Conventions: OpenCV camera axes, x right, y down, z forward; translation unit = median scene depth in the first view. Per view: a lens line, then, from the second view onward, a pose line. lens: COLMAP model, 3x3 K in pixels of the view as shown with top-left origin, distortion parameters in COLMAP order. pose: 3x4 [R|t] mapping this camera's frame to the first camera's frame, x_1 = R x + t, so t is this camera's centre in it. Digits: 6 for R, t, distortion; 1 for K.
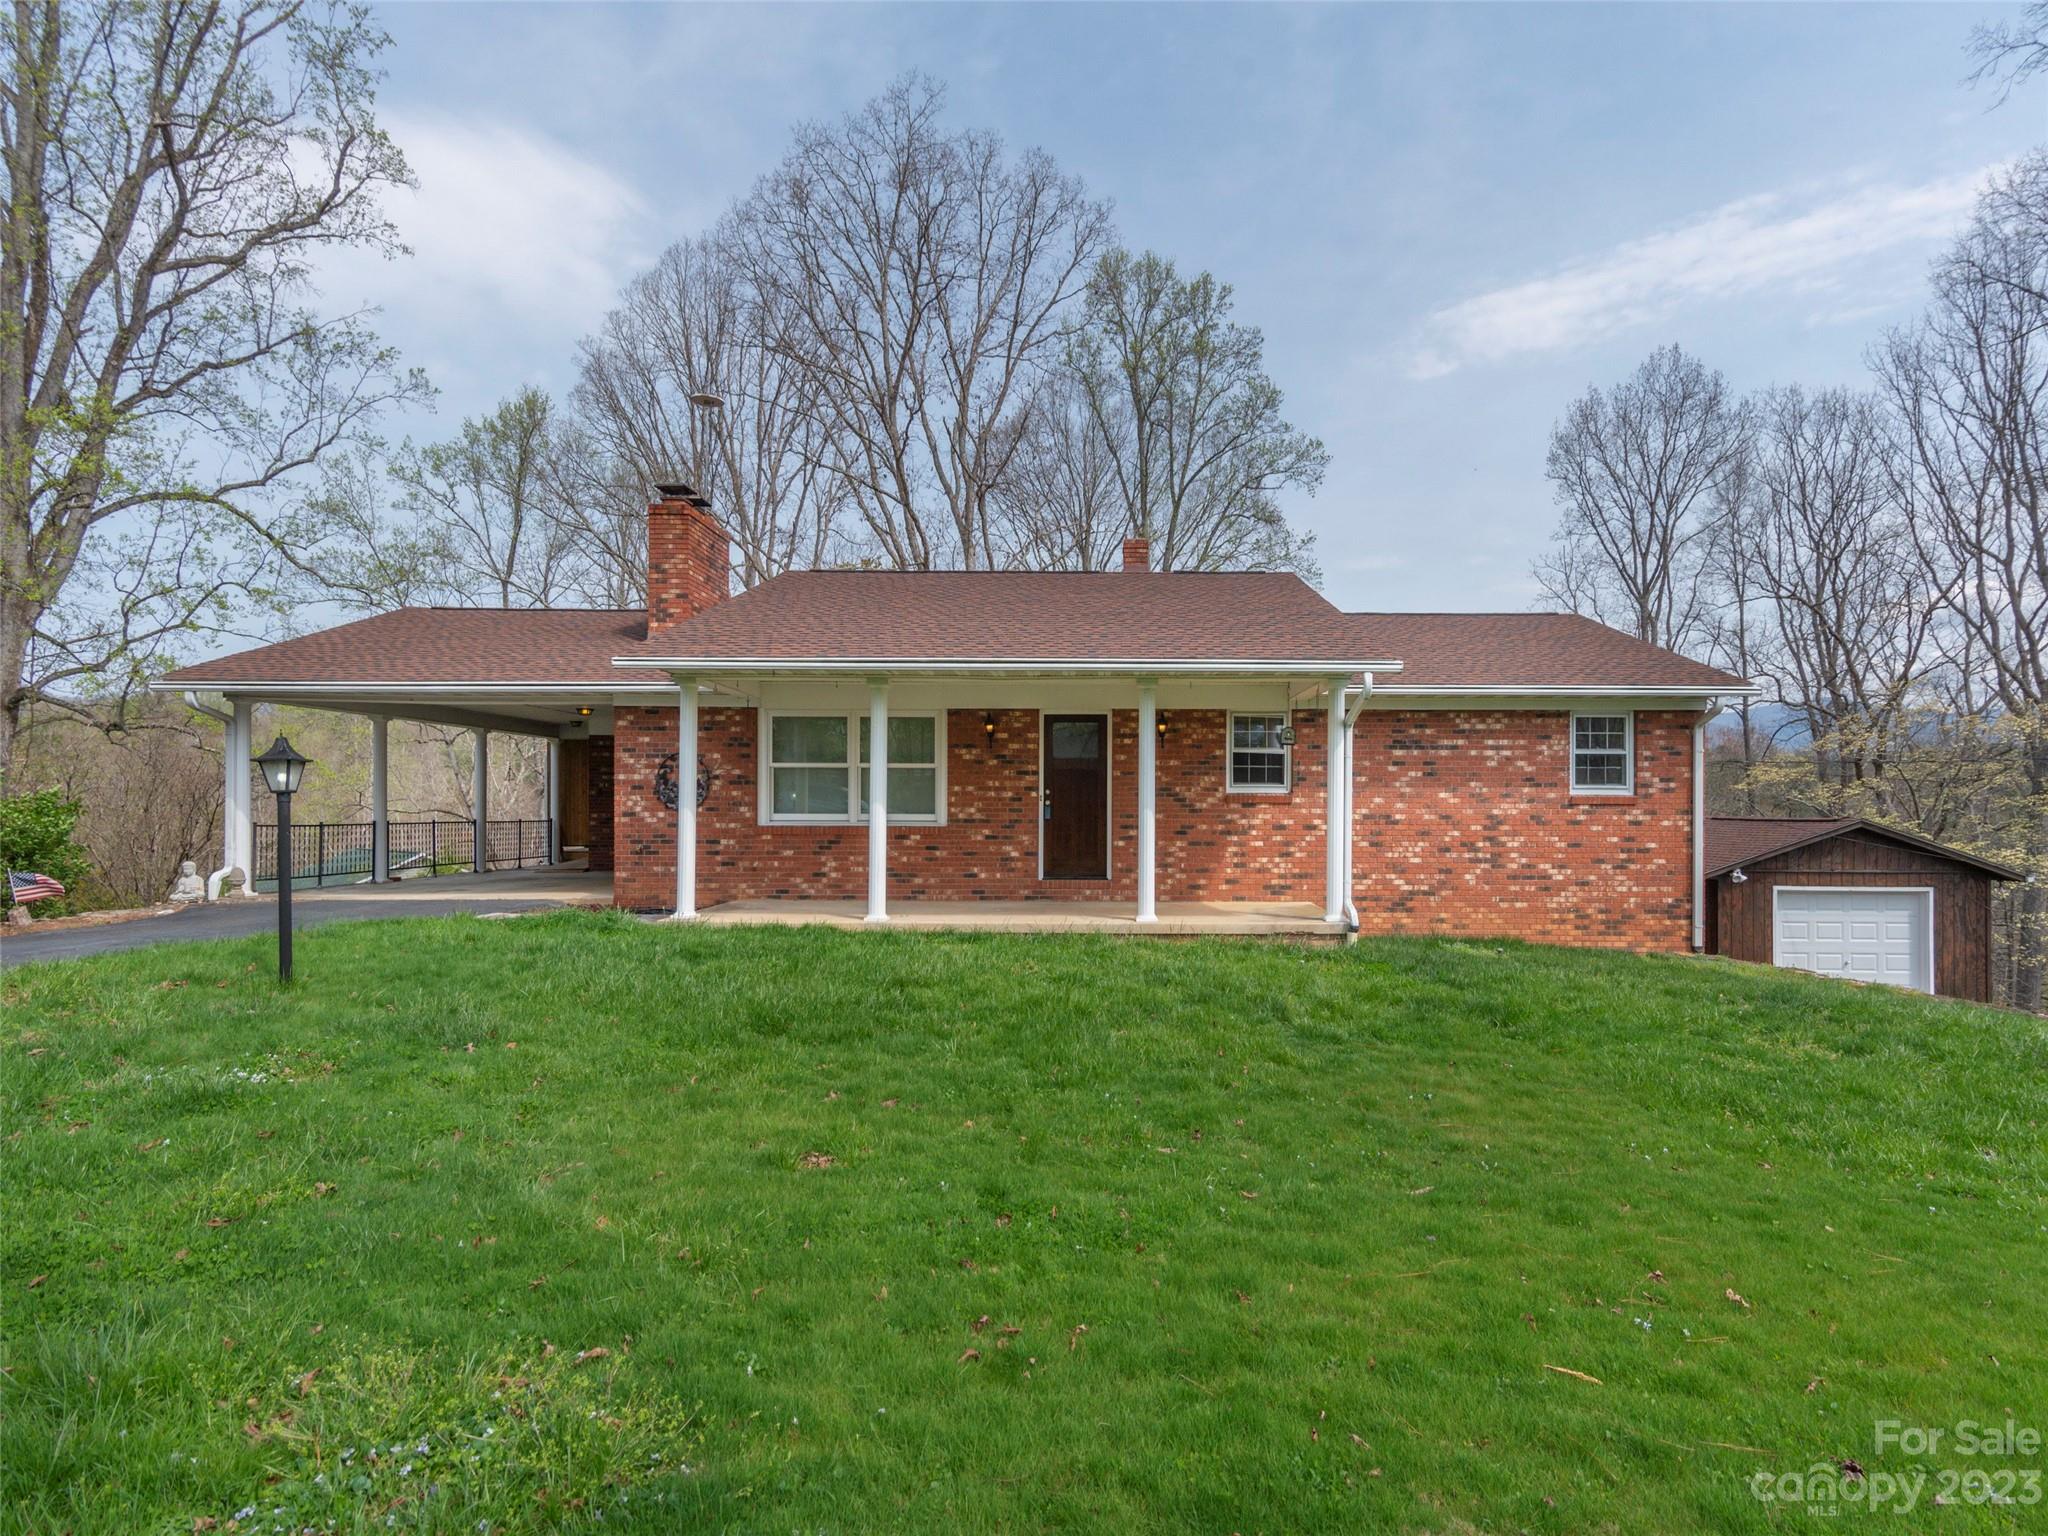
lens RADIAL K [[1063.1, 0, 1024.0], [0, 1063.1, 768.0], [0, 0, 1]] dist [0.010327, 0.000063]
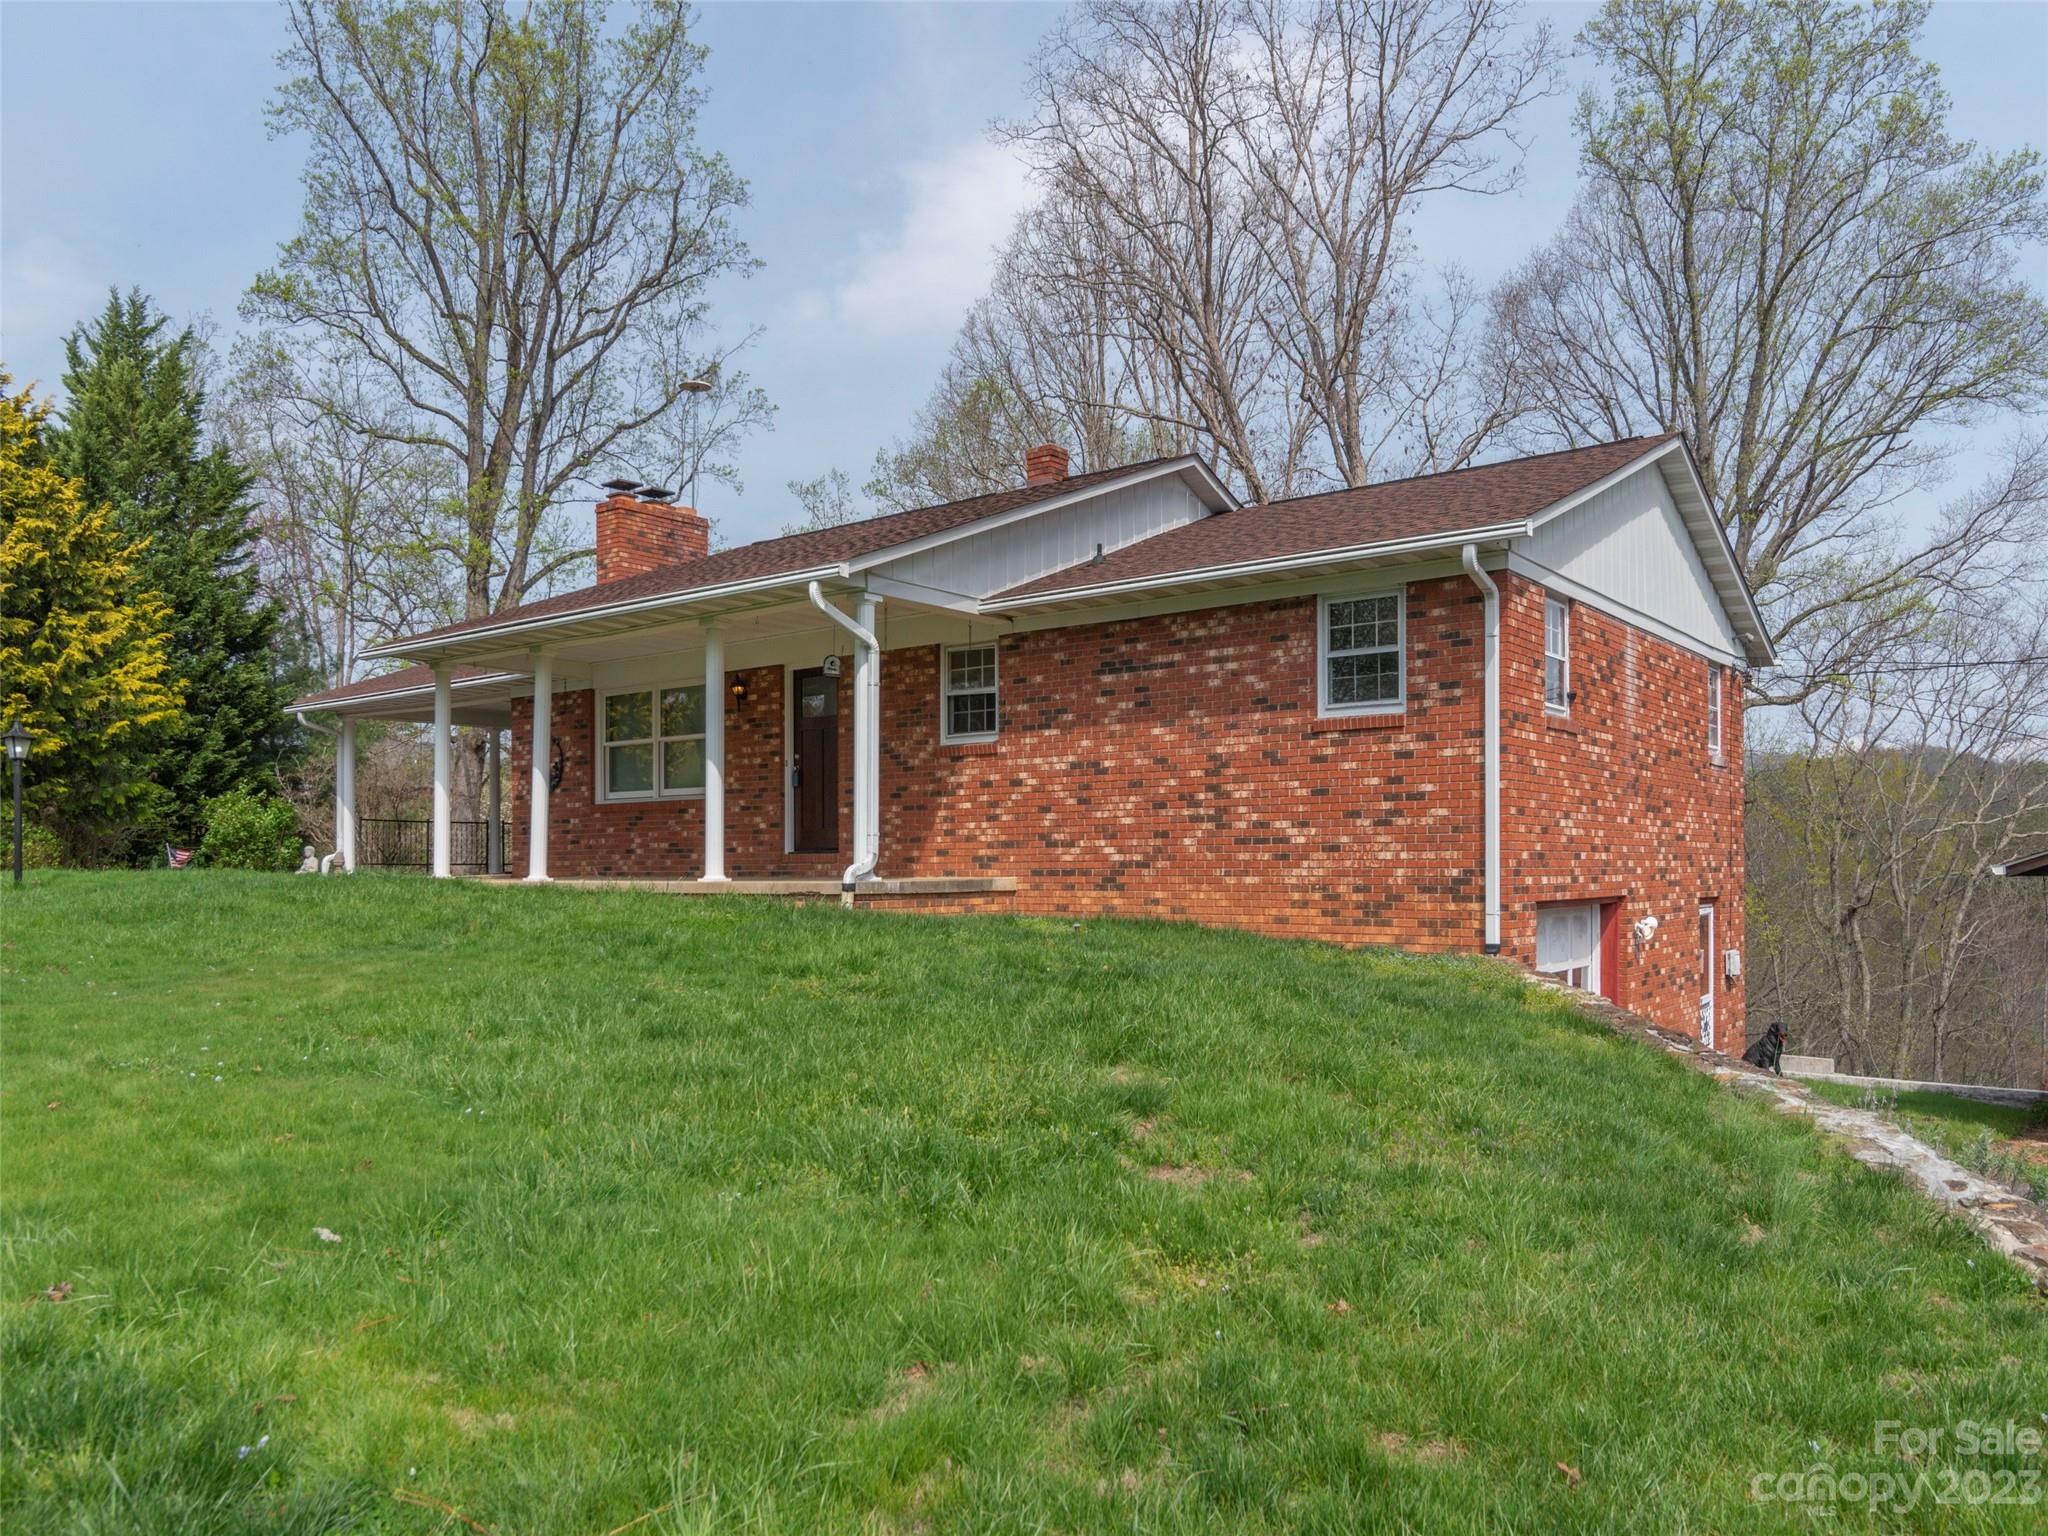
lens RADIAL K [[1521.5, 0, 1020.6], [0, 1521.5, 827.6], [0, 0, 1]] dist [0.023565, 0.000091]
pose [[0.774708, -0.024722, -0.631836, 0.982461], [0.027148, 0.999614, -0.005825, 0.095540], [0.631736, -0.012641, 0.775080, 0.126045]]
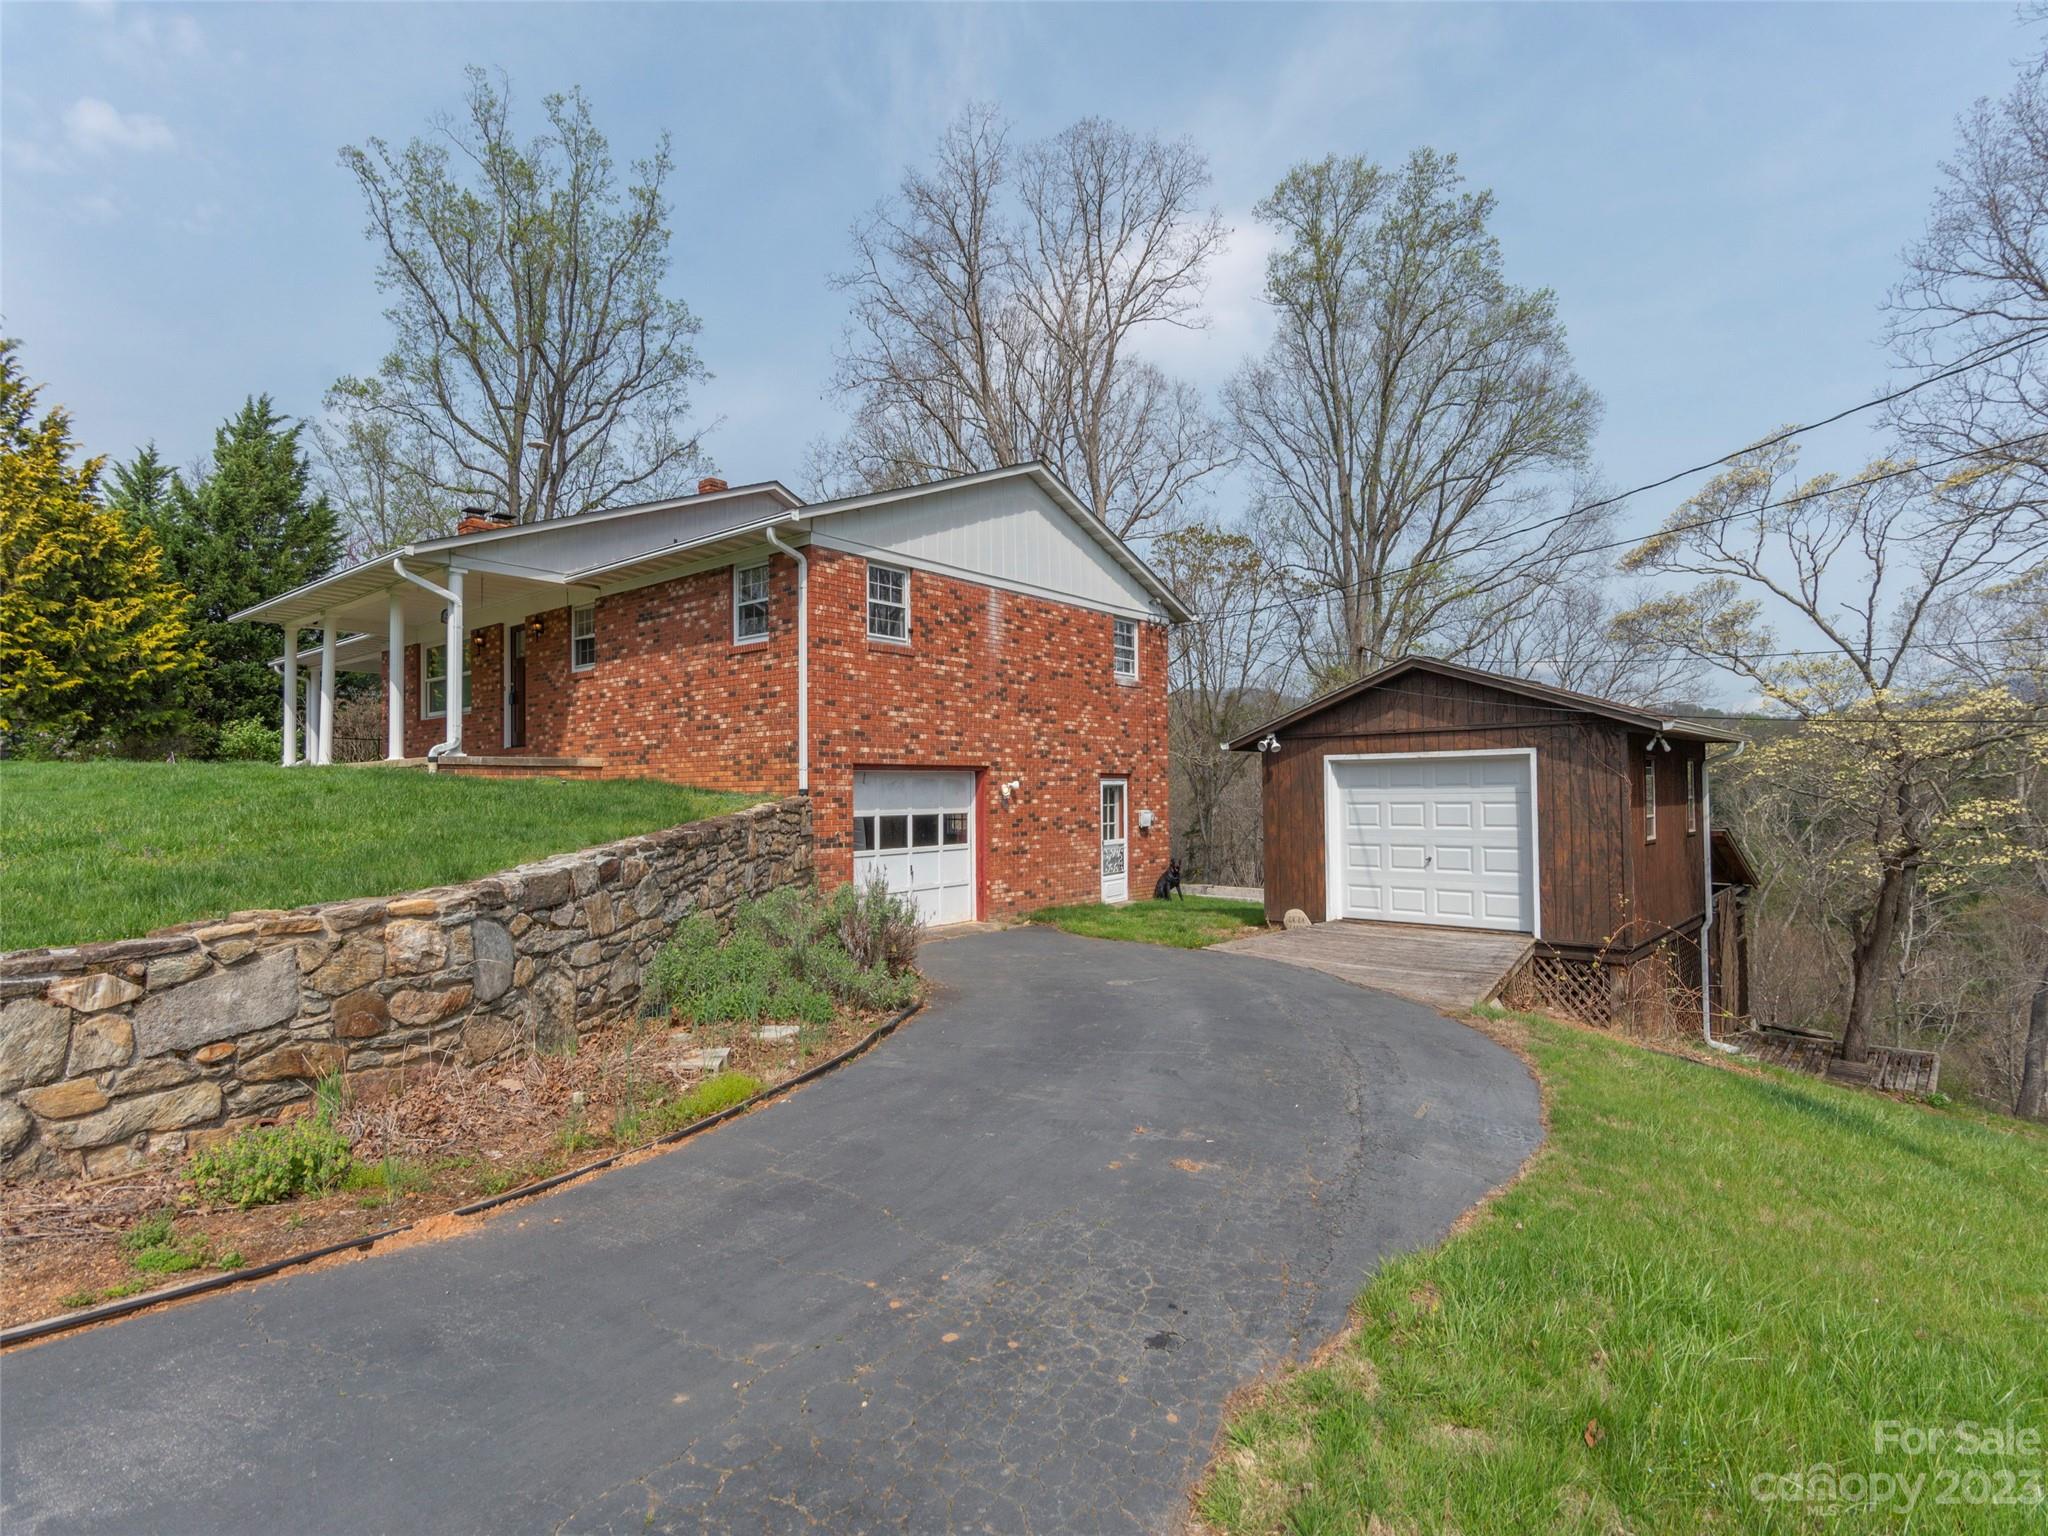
lens RADIAL K [[1063.1, 0, 1024.0], [0, 1063.1, 768.0], [0, 0, 1]] dist [0.010327, 0.000063]
pose [[0.755512, -0.028726, -0.654505, 1.407001], [0.033107, 0.999436, -0.005649, 0.159356], [0.654298, -0.017401, 0.756037, 0.402258]]
